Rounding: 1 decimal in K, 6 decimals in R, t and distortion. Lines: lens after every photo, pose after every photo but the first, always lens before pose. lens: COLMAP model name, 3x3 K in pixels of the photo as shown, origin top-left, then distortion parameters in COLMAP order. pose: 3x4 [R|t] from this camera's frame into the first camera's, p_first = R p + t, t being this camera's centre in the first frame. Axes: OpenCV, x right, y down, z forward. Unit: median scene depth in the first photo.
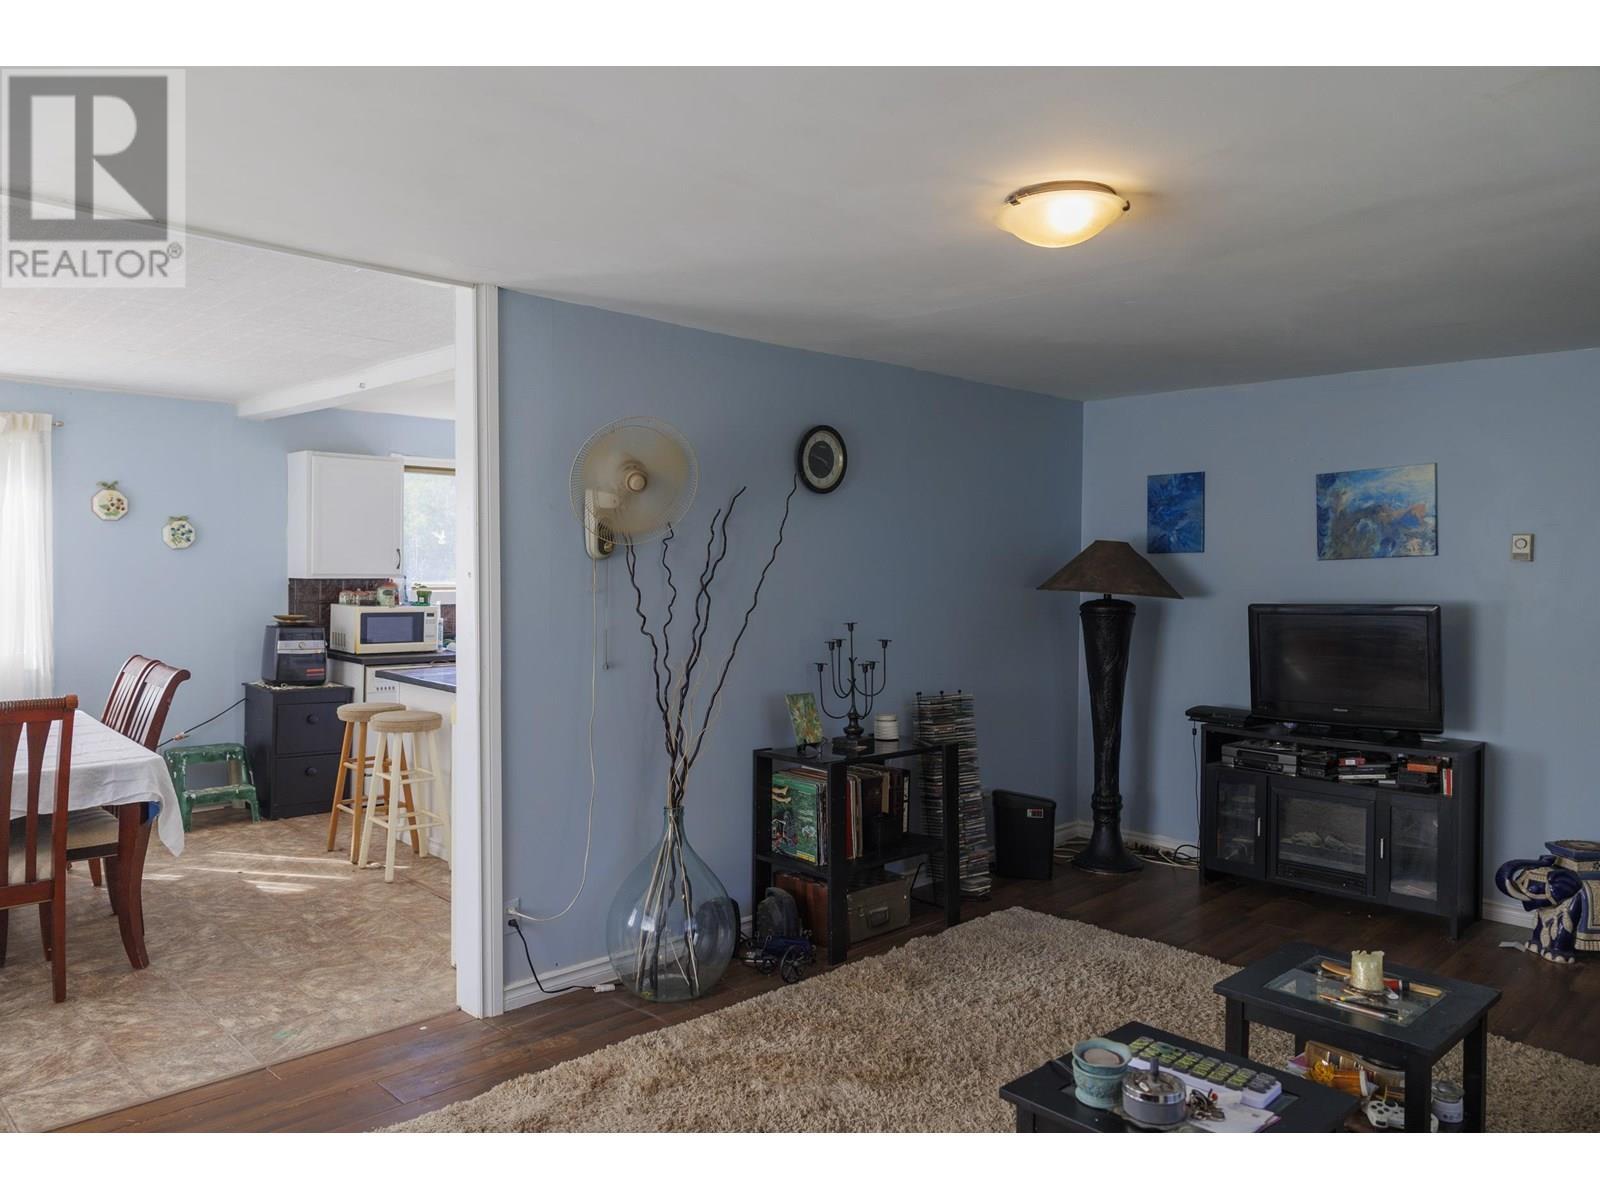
lens RADIAL K [[1129.6, 0, 800.0], [0, 1129.6, 600.0], [0, 0, 1]] dist [0.001412, 0.001340]
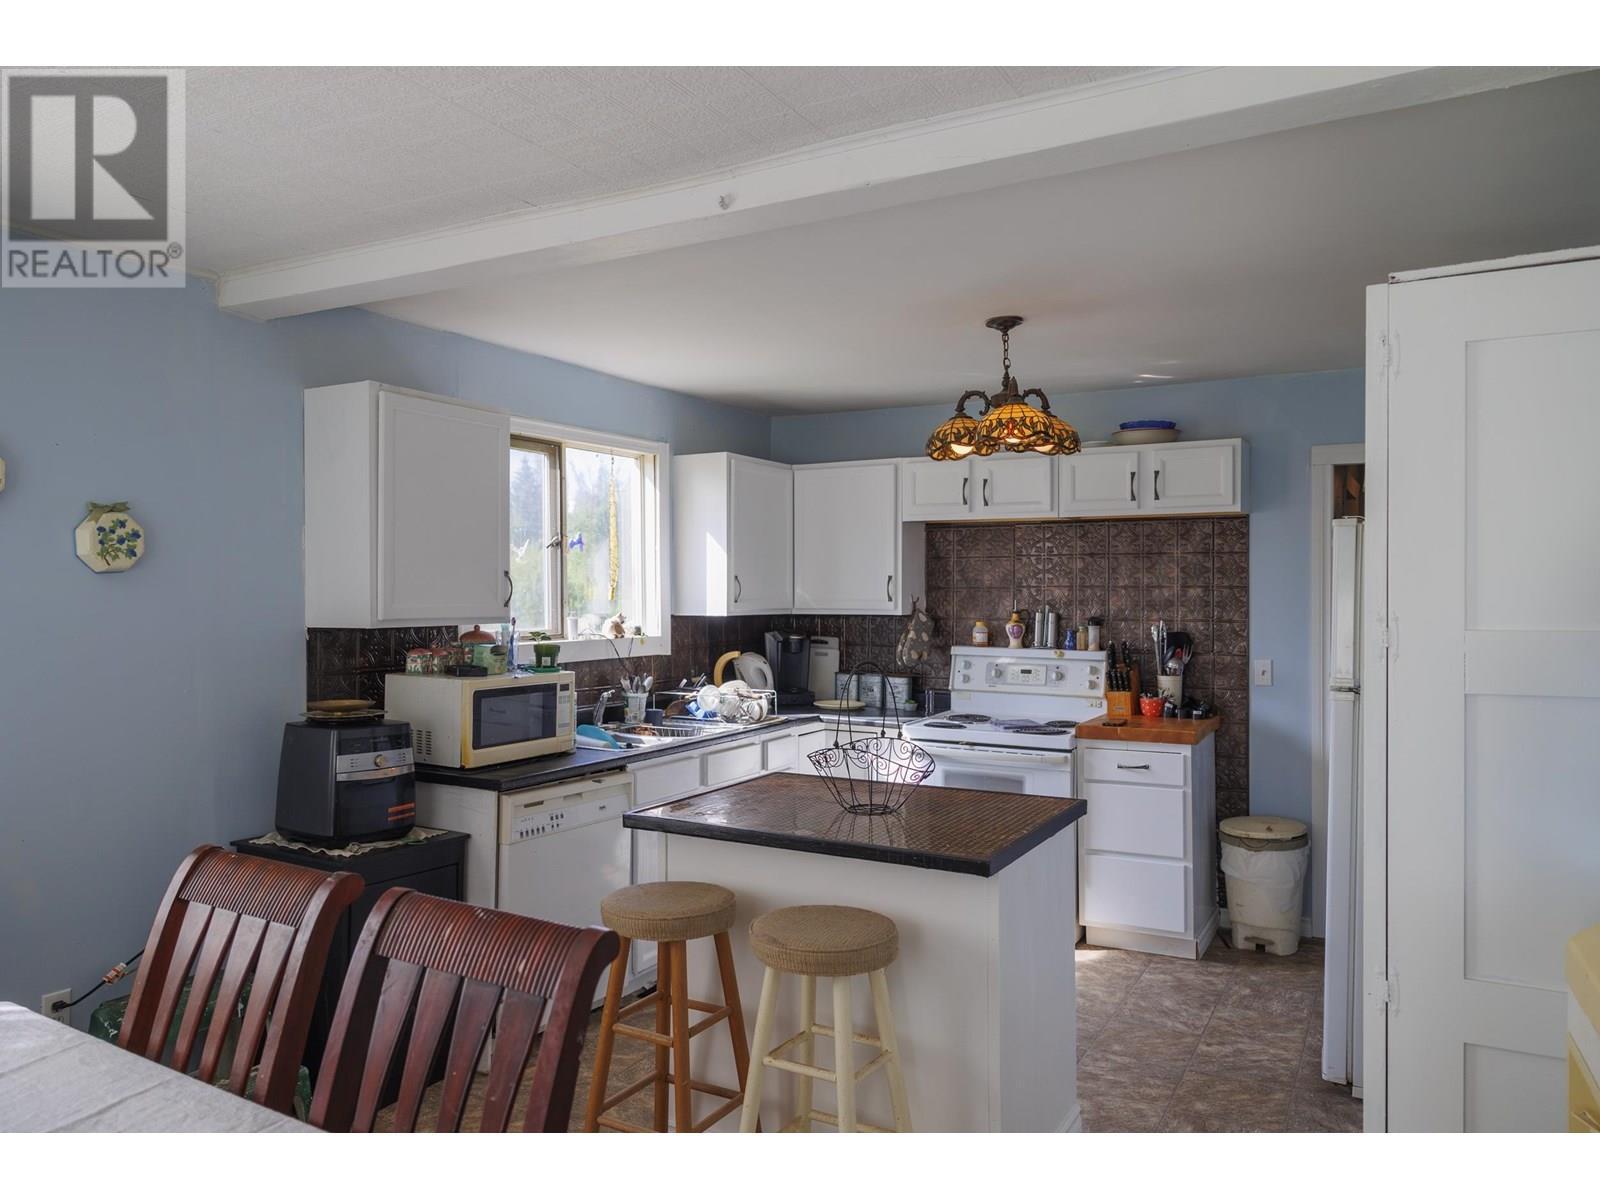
lens RADIAL K [[1129.6, 0, 800.0], [0, 1129.6, 600.0], [0, 0, 1]] dist [0.001412, 0.001340]
pose [[0.956910, -0.015111, 0.289991, -0.414093], [0.022134, 0.999535, -0.020952, -0.017493], [-0.289539, 0.026468, 0.956800, 0.469772]]
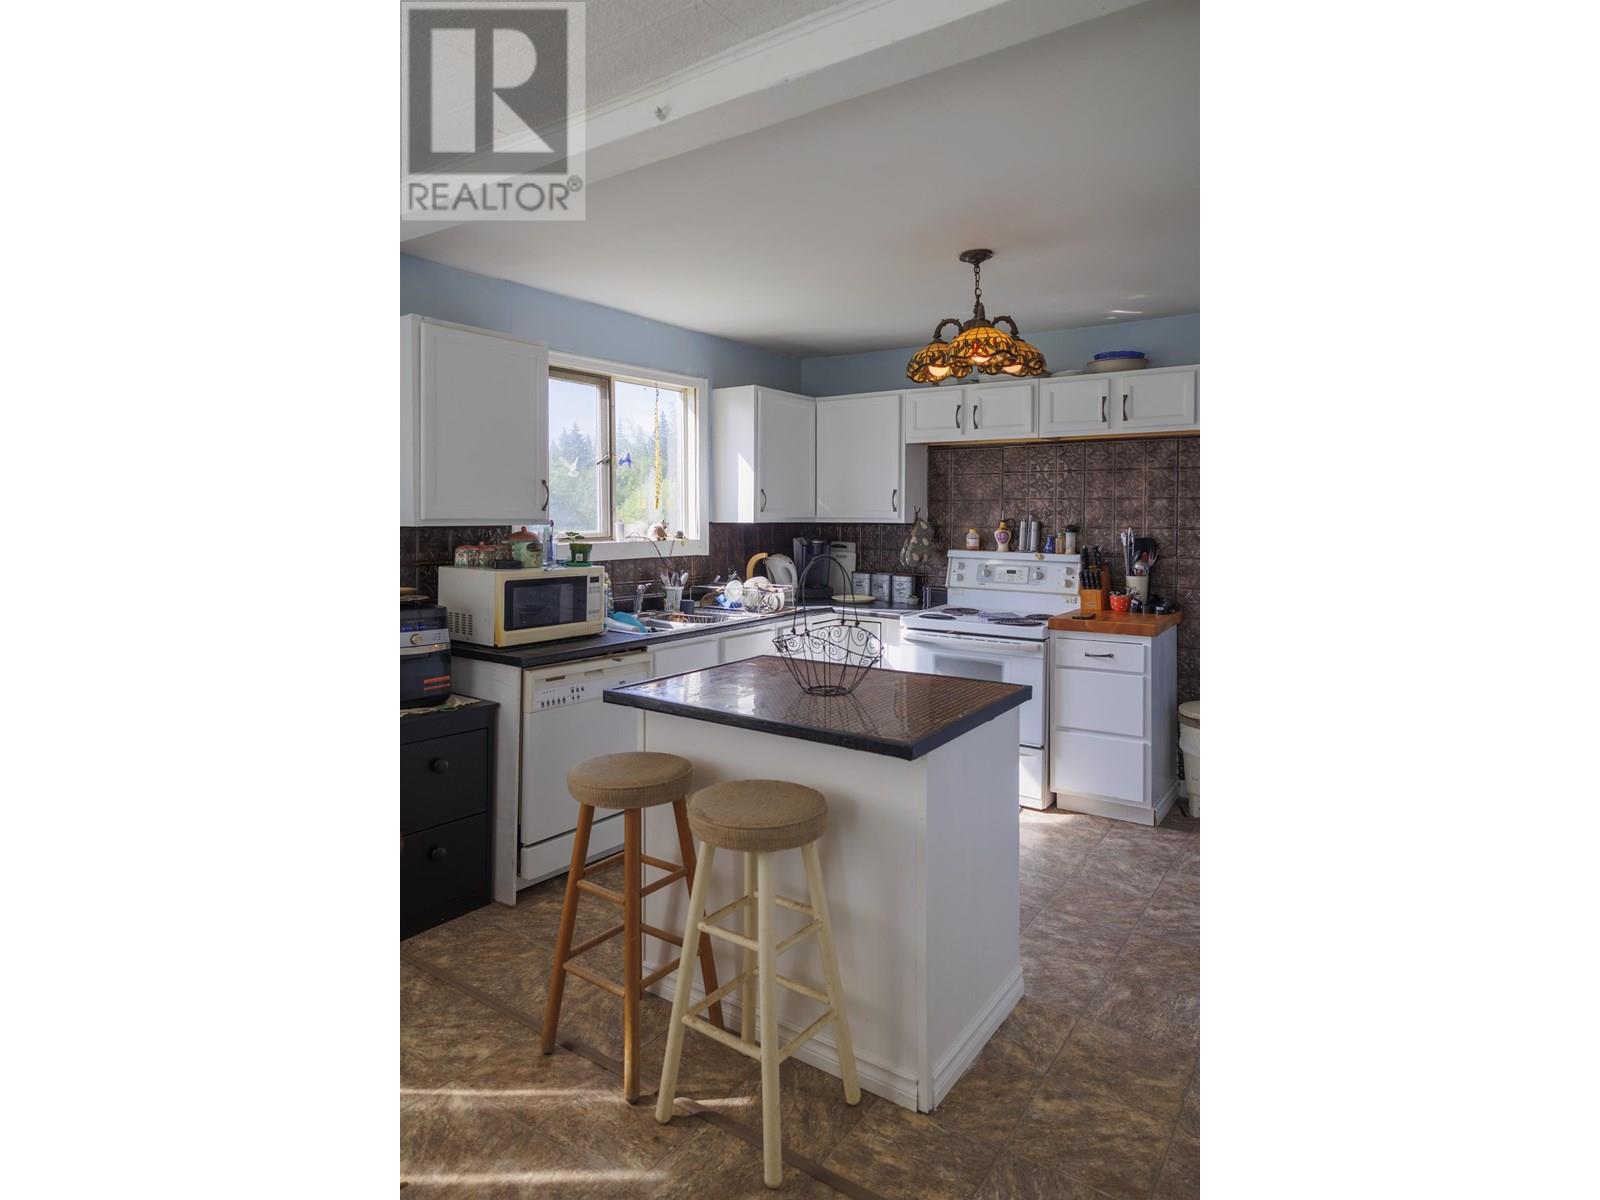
lens RADIAL K [[856.7, 0, 796.1], [0, 856.7, 540.8], [0, 0, 1]] dist [0.000819, 0.000400]
pose [[0.980506, -0.016718, 0.195776, -0.339407], [0.017348, 0.999848, -0.001505, -0.007389], [-0.195721, 0.004872, 0.980648, 0.533954]]
